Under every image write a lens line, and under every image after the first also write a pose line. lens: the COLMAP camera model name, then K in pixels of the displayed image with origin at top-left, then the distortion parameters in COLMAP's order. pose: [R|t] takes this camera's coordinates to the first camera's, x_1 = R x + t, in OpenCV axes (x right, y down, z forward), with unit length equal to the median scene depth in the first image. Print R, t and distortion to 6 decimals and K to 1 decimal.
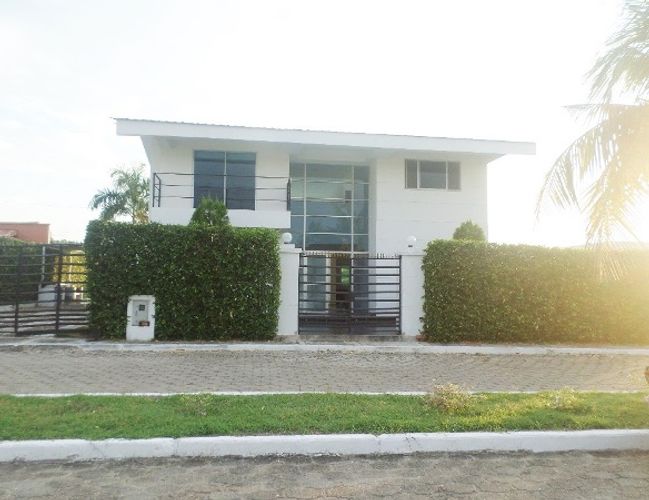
lens RADIAL K [[520.9, 0, 324.5], [0, 520.9, 250.0], [0, 0, 1]] dist [-0.002218, -0.004224]
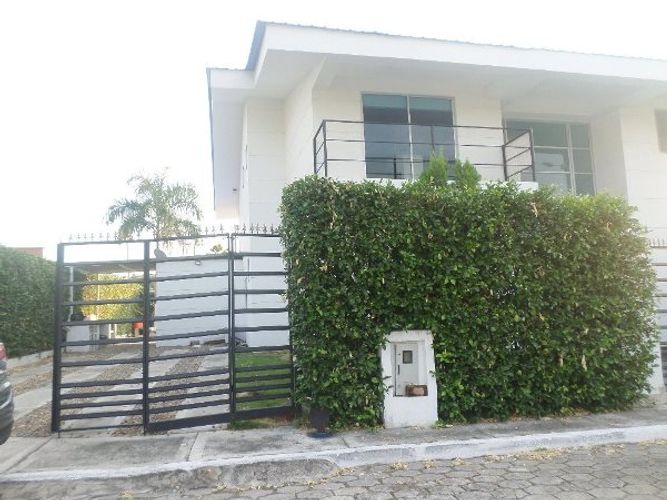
lens RADIAL K [[524.9, 0, 333.5], [0, 524.9, 250.0], [0, 0, 1]] dist [0.062949, -0.191984]
pose [[0.997561, -0.035656, 0.060010, -0.445012], [0.038223, 0.998379, -0.042182, 0.029484], [-0.058409, 0.044372, 0.997306, 0.512439]]
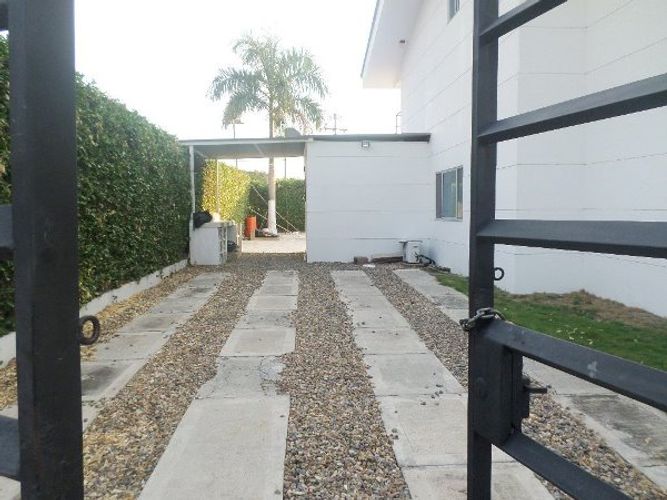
lens RADIAL K [[524.9, 0, 333.5], [0, 524.9, 250.0], [0, 0, 1]] dist [0.062949, -0.191984]
pose [[0.997623, -0.003518, -0.068821, -0.752616], [0.013118, 0.990130, 0.139538, 0.049510], [0.067651, -0.140109, 0.987822, 1.013672]]
